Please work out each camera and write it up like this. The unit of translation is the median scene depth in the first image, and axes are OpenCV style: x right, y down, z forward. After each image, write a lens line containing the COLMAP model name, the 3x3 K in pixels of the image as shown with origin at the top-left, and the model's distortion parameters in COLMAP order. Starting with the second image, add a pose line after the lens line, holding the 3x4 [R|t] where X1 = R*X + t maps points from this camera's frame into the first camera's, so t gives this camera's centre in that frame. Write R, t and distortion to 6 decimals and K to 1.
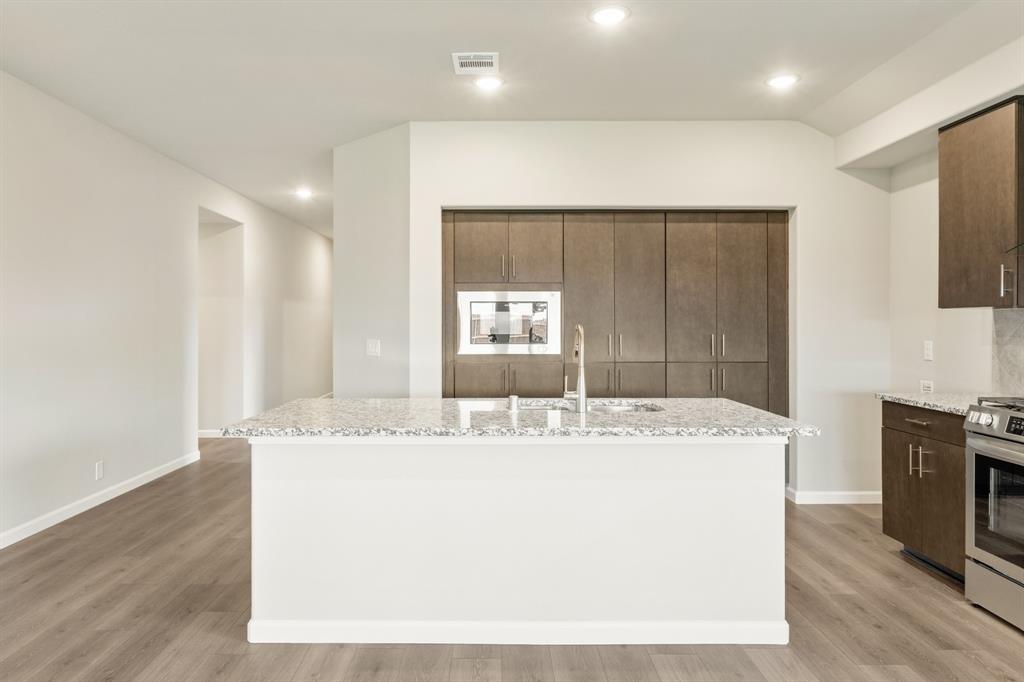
lens RADIAL K [[657.0, 0, 482.9], [0, 657.0, 325.1], [0, 0, 1]] dist [-0.006037, 0.002894]
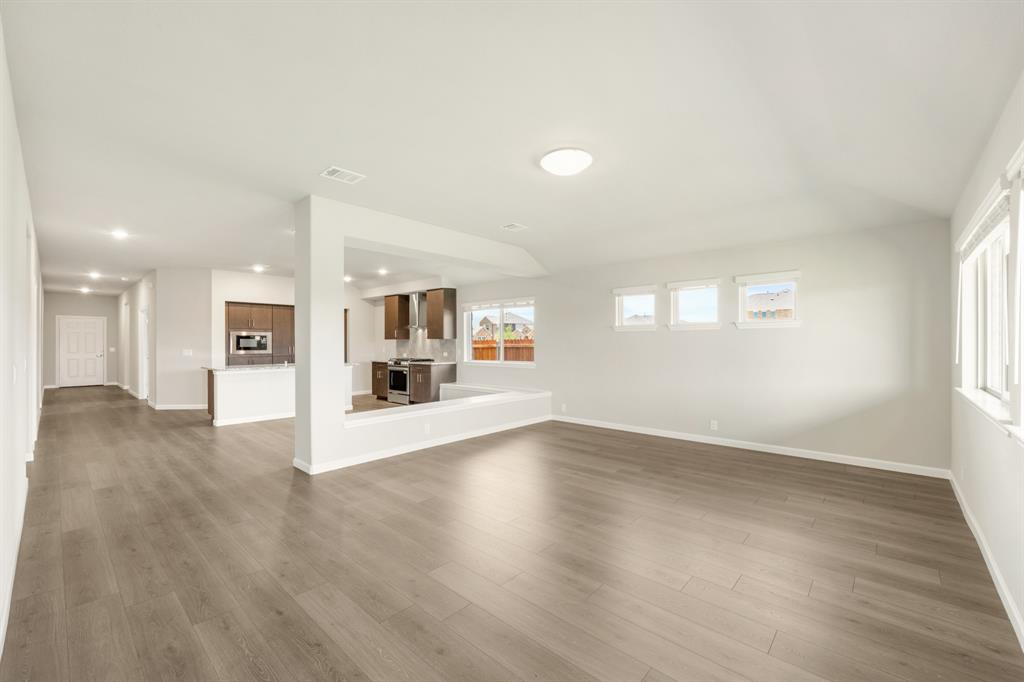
lens RADIAL K [[412.9, 0, 507.3], [0, 412.9, 345.0], [0, 0, 1]] dist [-0.004334, -0.002368]
pose [[0.662283, -0.002360, 0.749250, -0.668268], [0.003153, 0.999995, 0.000363, 0.009660], [-0.749247, 0.002123, 0.662287, -1.174063]]
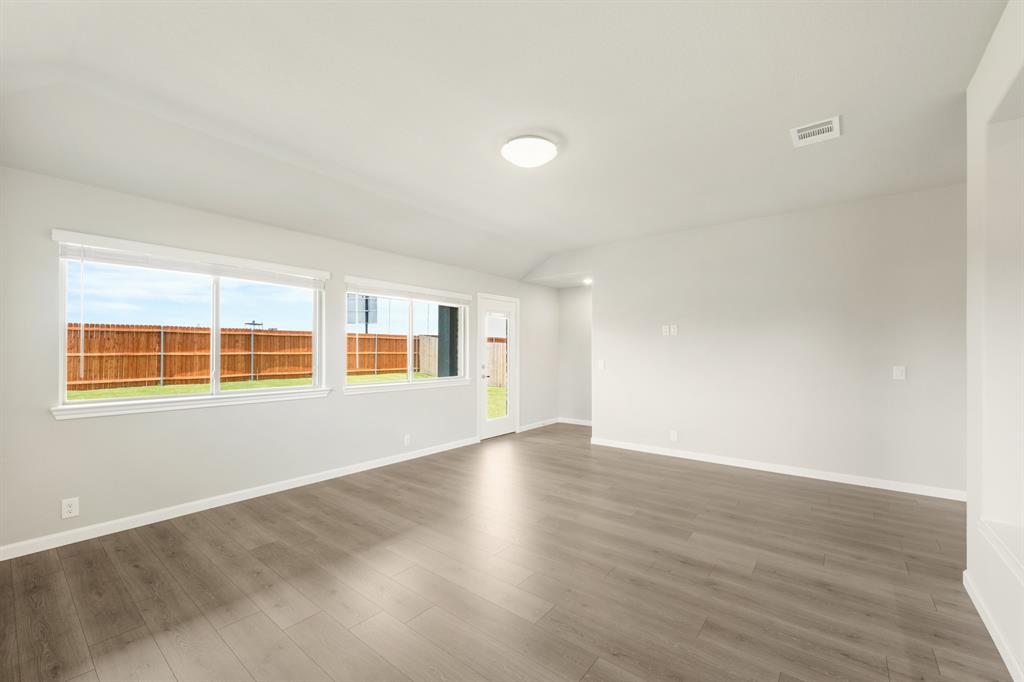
lens RADIAL K [[412.9, 0, 511.5], [0, 412.9, 344.6], [0, 0, 1]] dist [-0.004334, -0.002368]
pose [[-0.606427, -0.014446, -0.795008, 0.581975], [-0.005273, 0.999886, -0.014146, 0.008307], [0.795122, -0.004386, -0.606434, -0.352125]]
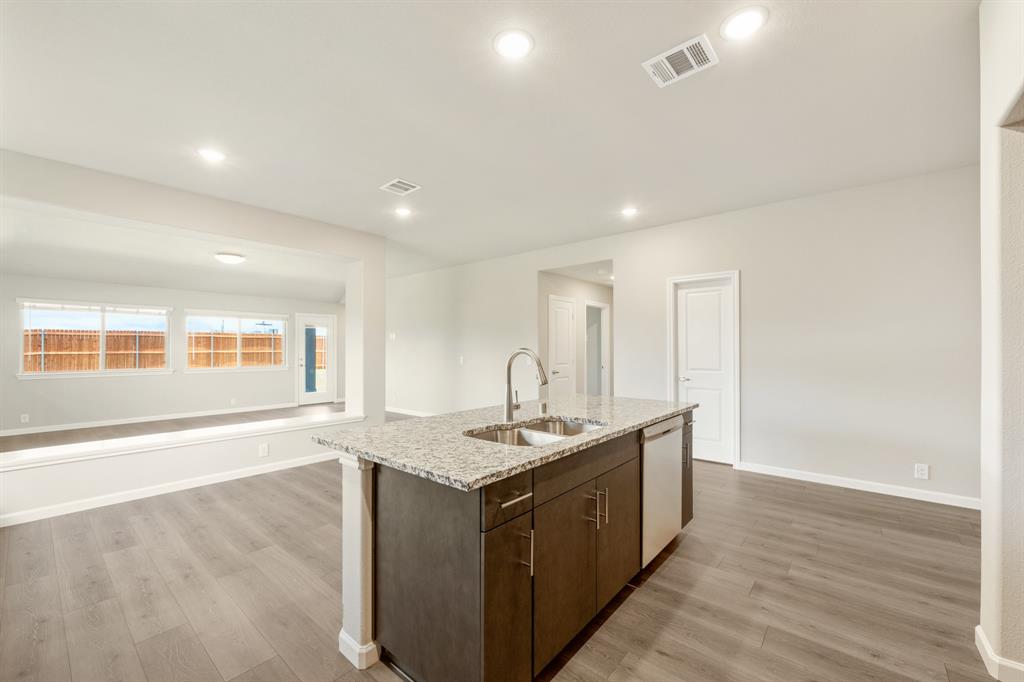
lens RADIAL K [[412.9, 0, 519.5], [0, 412.9, 346.1], [0, 0, 1]] dist [-0.004334, -0.002368]
pose [[-0.626970, -0.001584, -0.779042, 0.516255], [0.000313, 0.999997, -0.002286, -0.001803], [0.779043, -0.001677, -0.626968, 1.058504]]
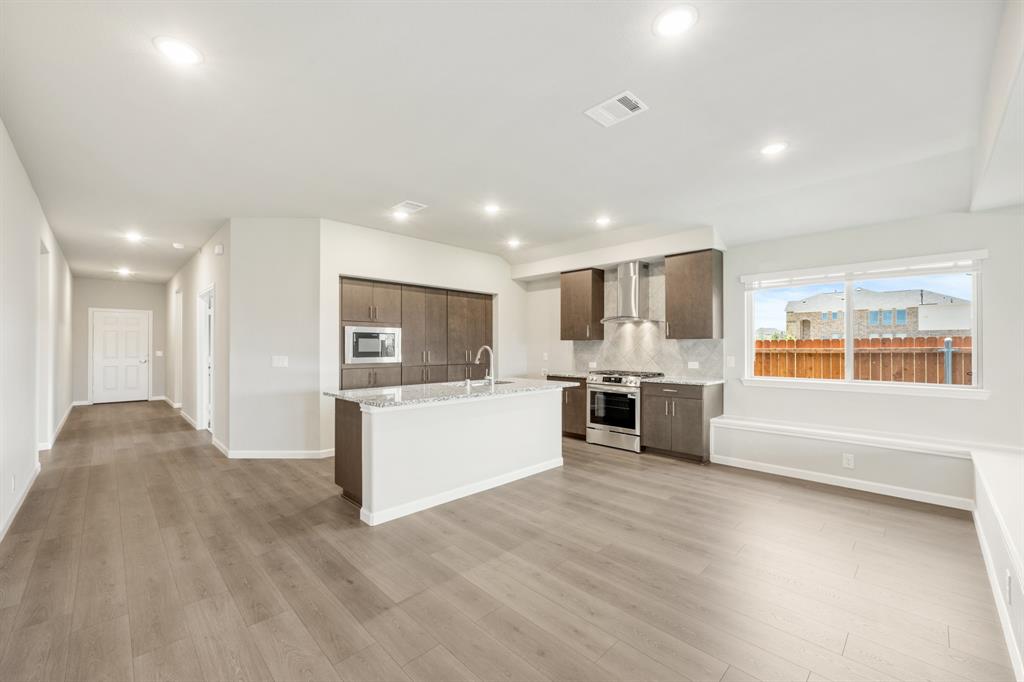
lens RADIAL K [[412.9, 0, 503.8], [0, 412.9, 346.3], [0, 0, 1]] dist [-0.004334, -0.002368]
pose [[0.713076, 0.002360, 0.701082, -0.572365], [0.000615, 0.999992, -0.003992, 0.005320], [-0.701086, 0.003277, 0.713069, -0.021429]]
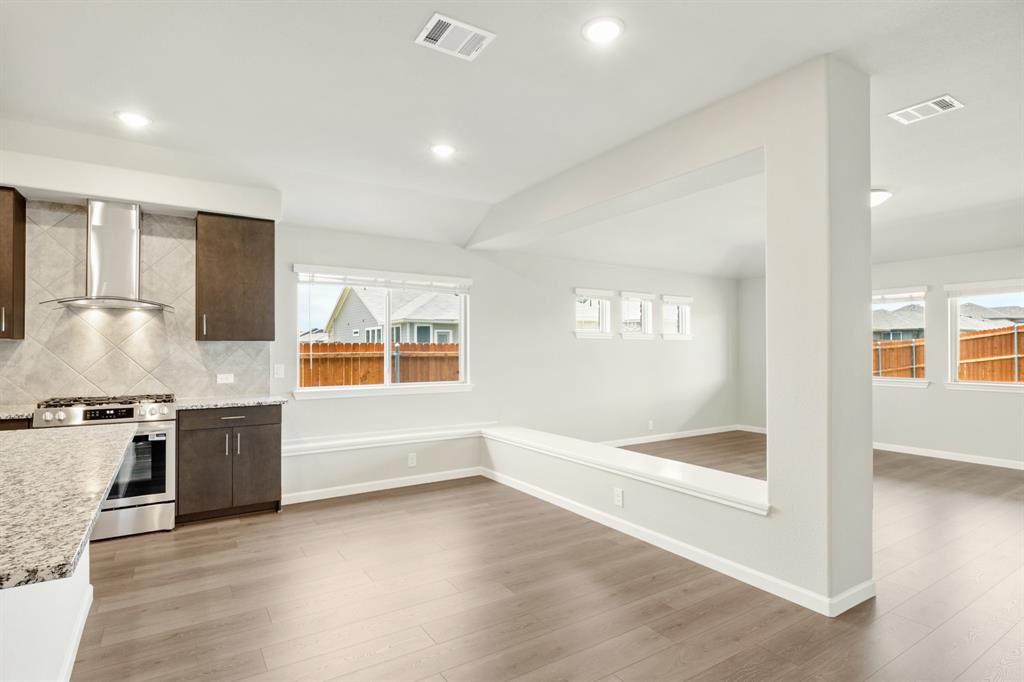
lens RADIAL K [[531.3, 0, 513.3], [0, 531.3, 345.7], [0, 0, 1]] dist [0.004563, -0.001033]
pose [[-0.556151, 0.010268, 0.831018, -0.554460], [0.005177, 0.999947, -0.008890, 0.001837], [-0.831065, -0.000642, -0.556174, 0.575368]]
